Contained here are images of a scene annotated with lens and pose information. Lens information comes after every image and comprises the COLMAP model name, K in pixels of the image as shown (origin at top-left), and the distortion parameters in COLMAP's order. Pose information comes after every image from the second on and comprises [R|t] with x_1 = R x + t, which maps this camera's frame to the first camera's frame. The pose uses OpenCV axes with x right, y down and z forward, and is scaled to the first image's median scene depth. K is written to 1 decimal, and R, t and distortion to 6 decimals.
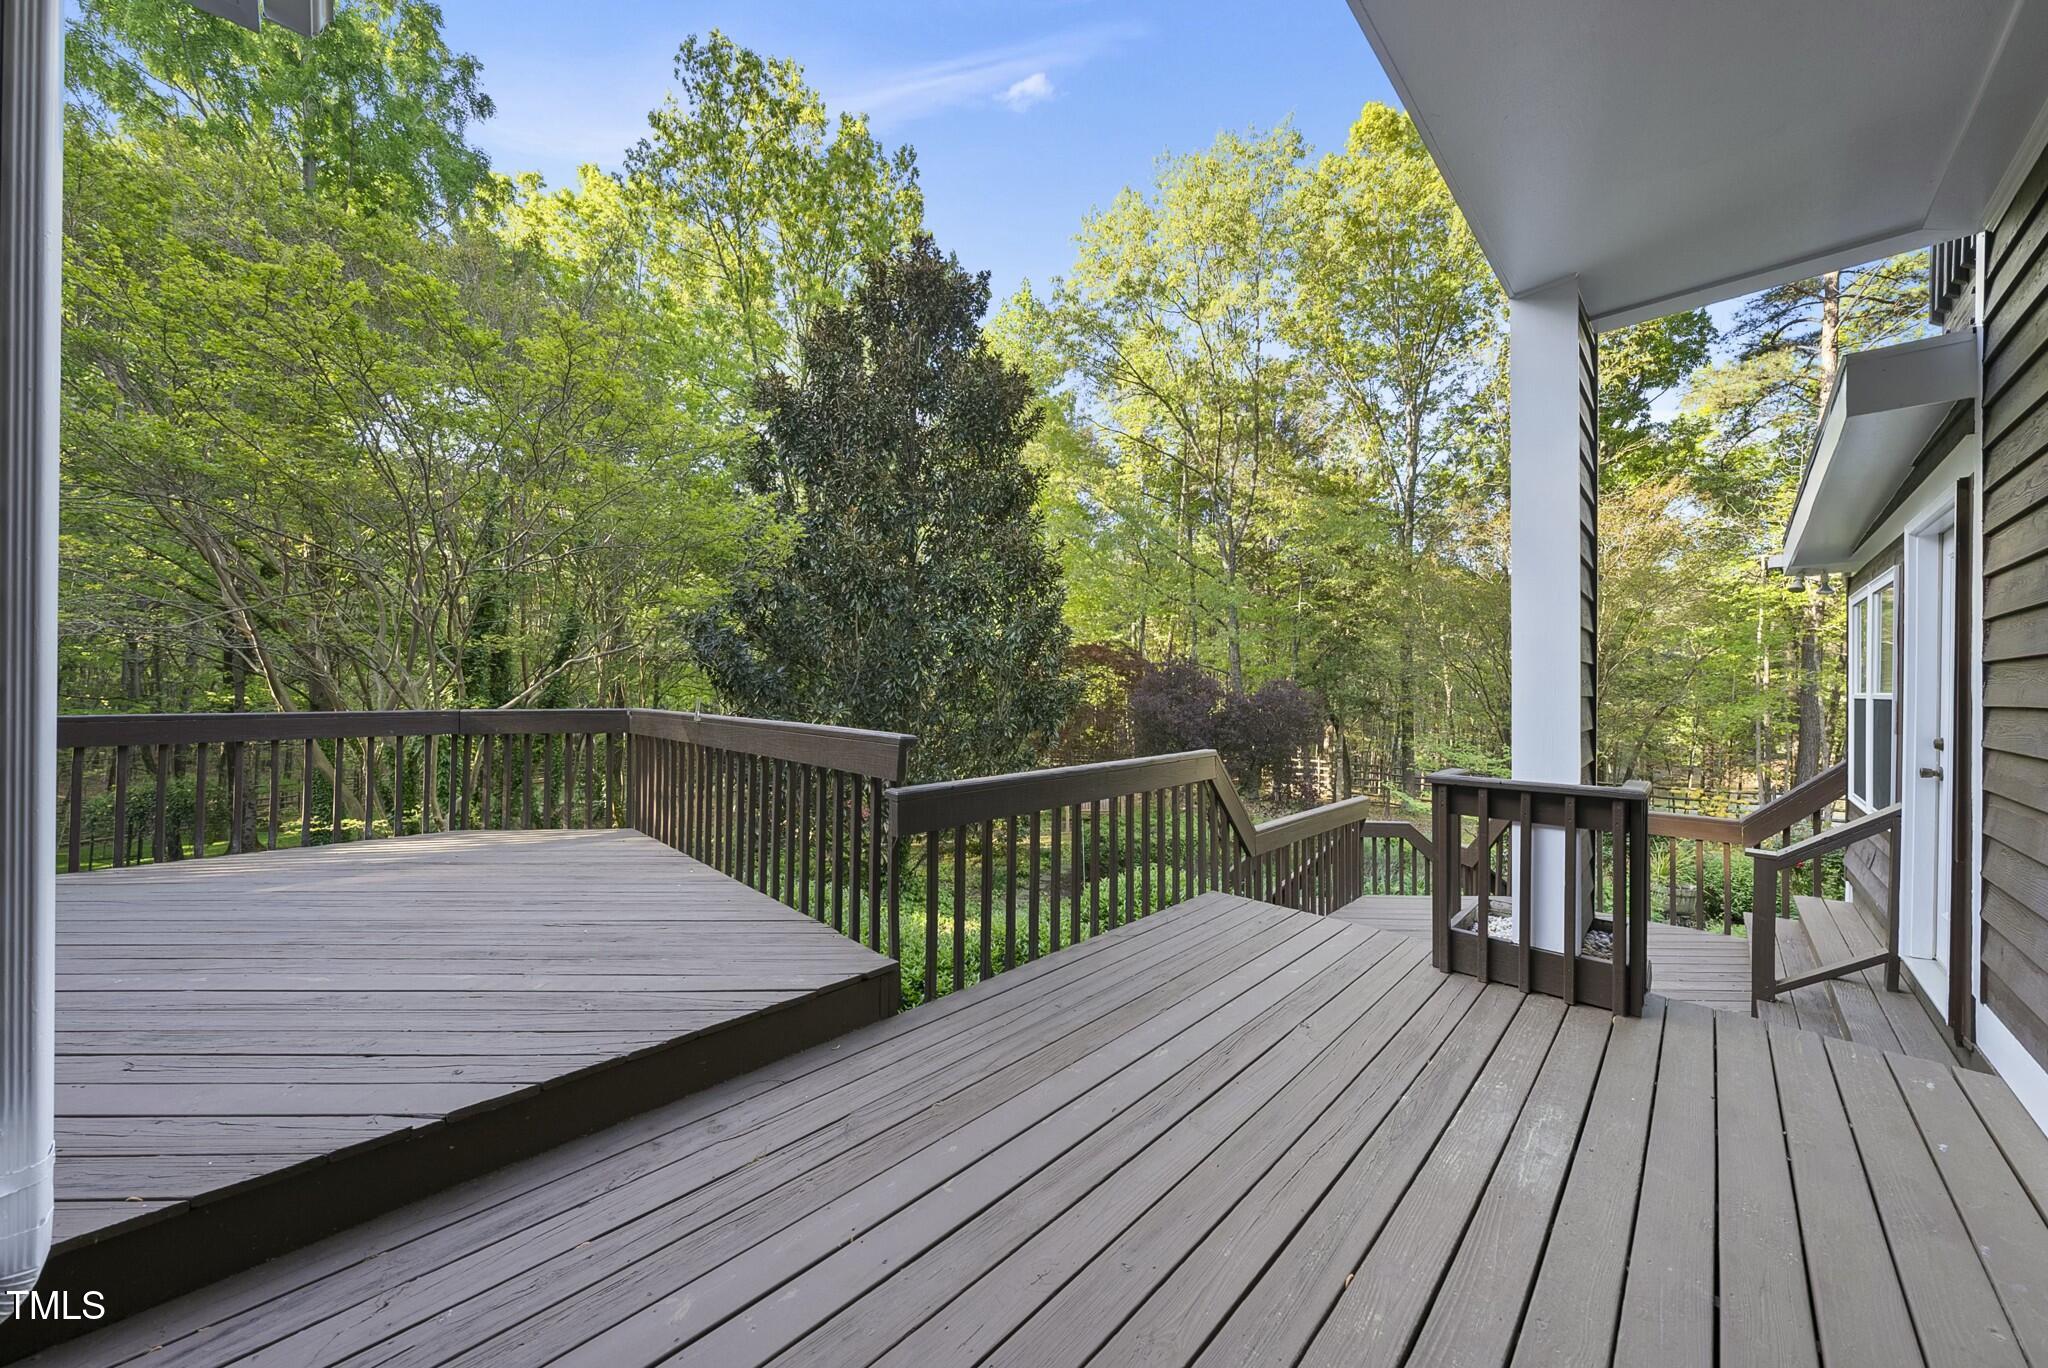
lens RADIAL K [[703.9, 0, 1025.0], [0, 703.9, 701.5], [0, 0, 1]] dist [-0.002800, 0.001183]
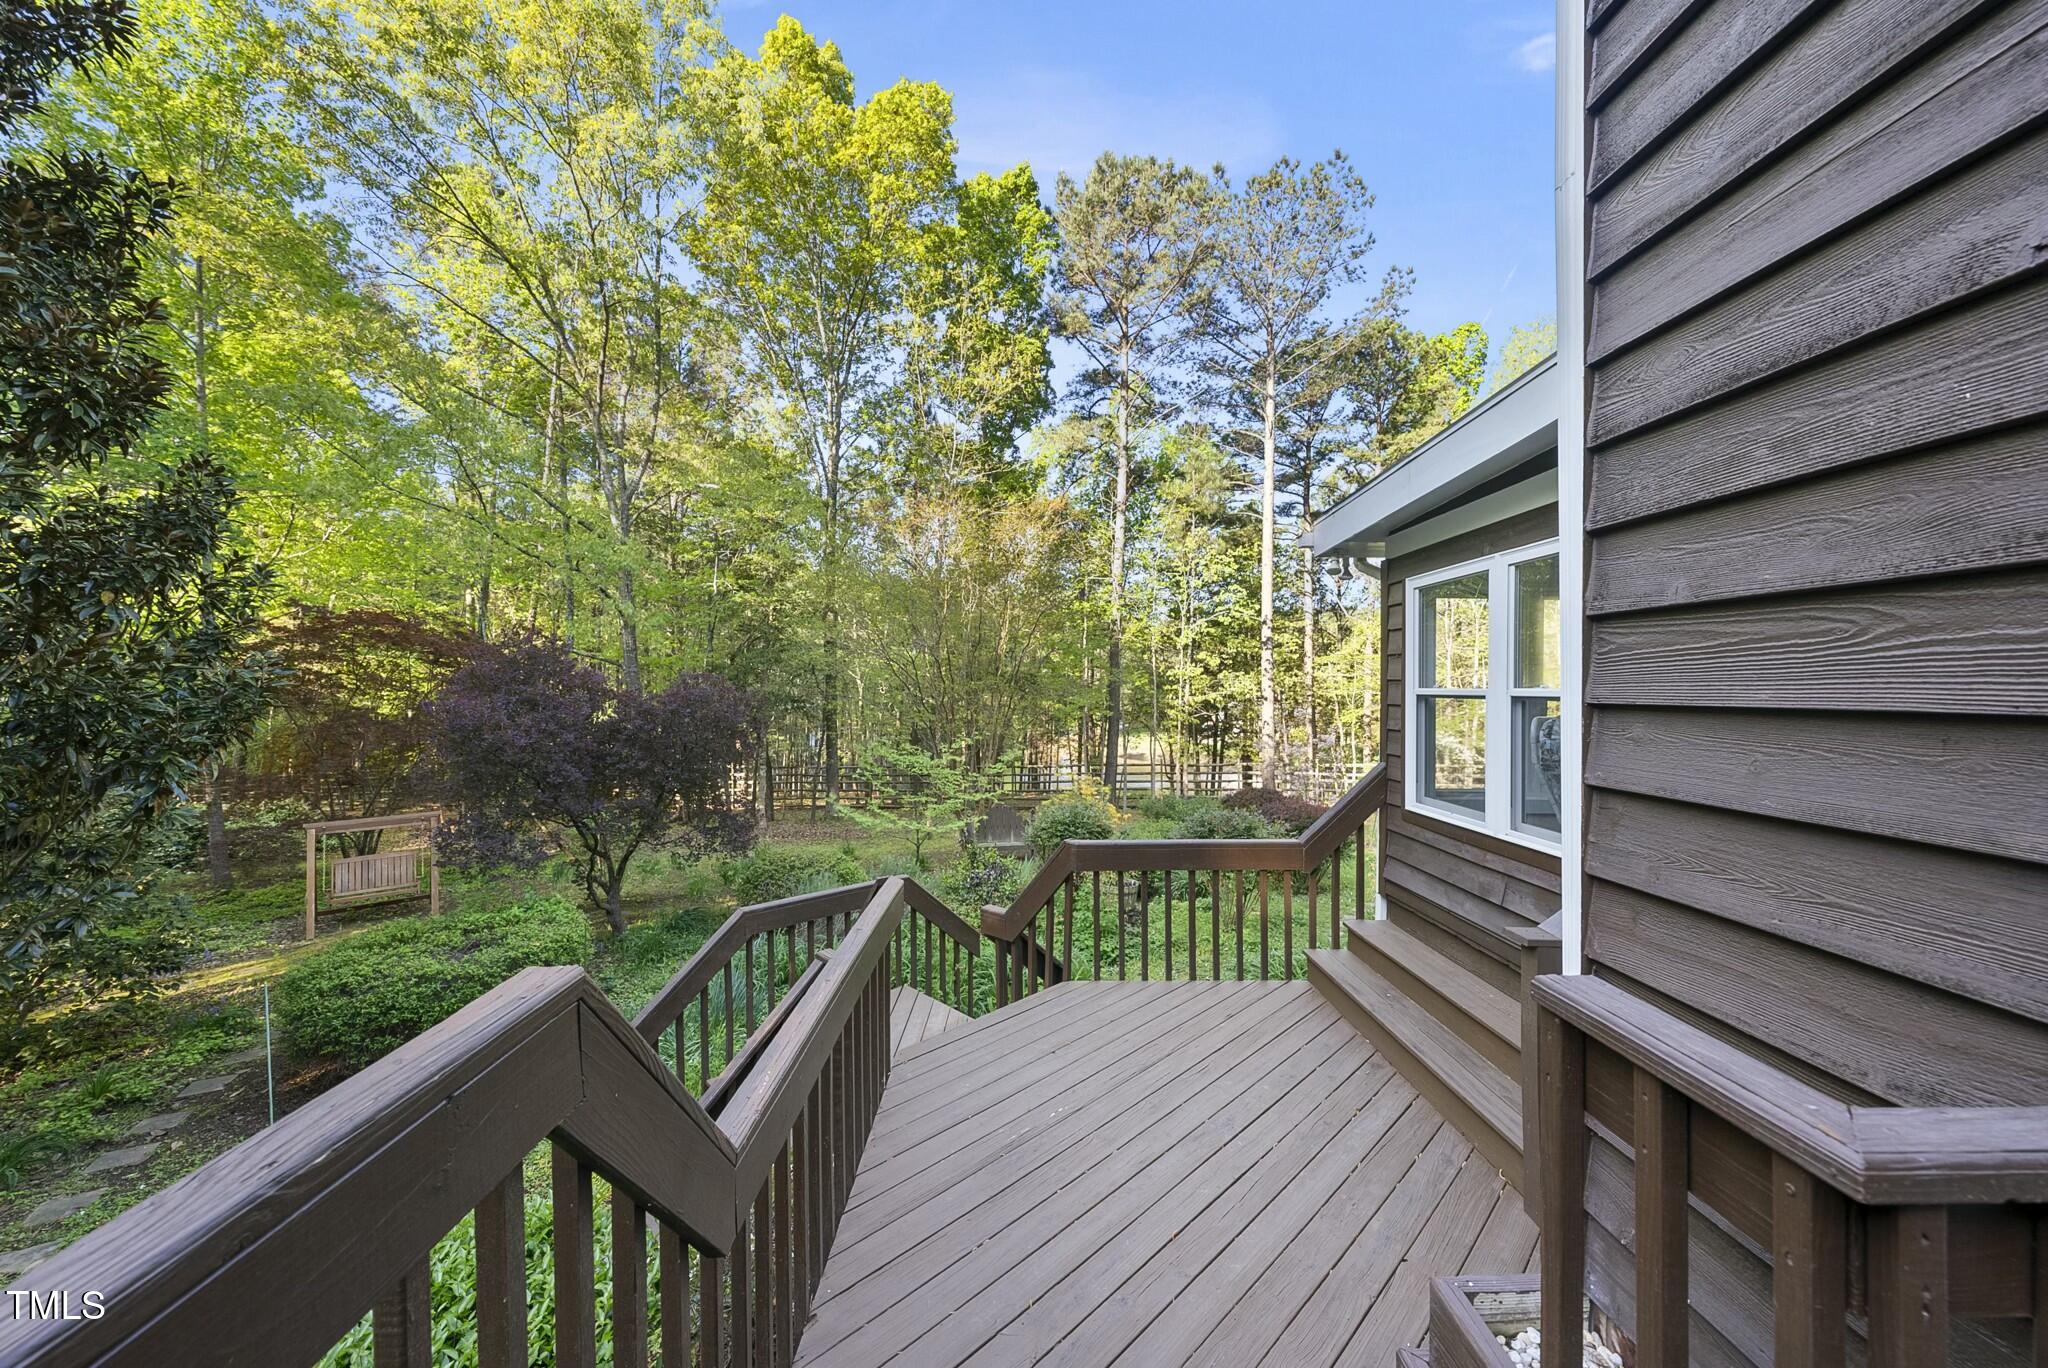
lens RADIAL K [[750.0, 0, 1033.9], [0, 750.0, 700.8], [0, 0, 1]] dist [-0.005758, 0.000661]
pose [[0.706996, -0.011475, 0.707124, 0.031303], [0.008549, 0.999934, 0.007679, -0.002833], [-0.707166, 0.000616, 0.707048, 0.110239]]
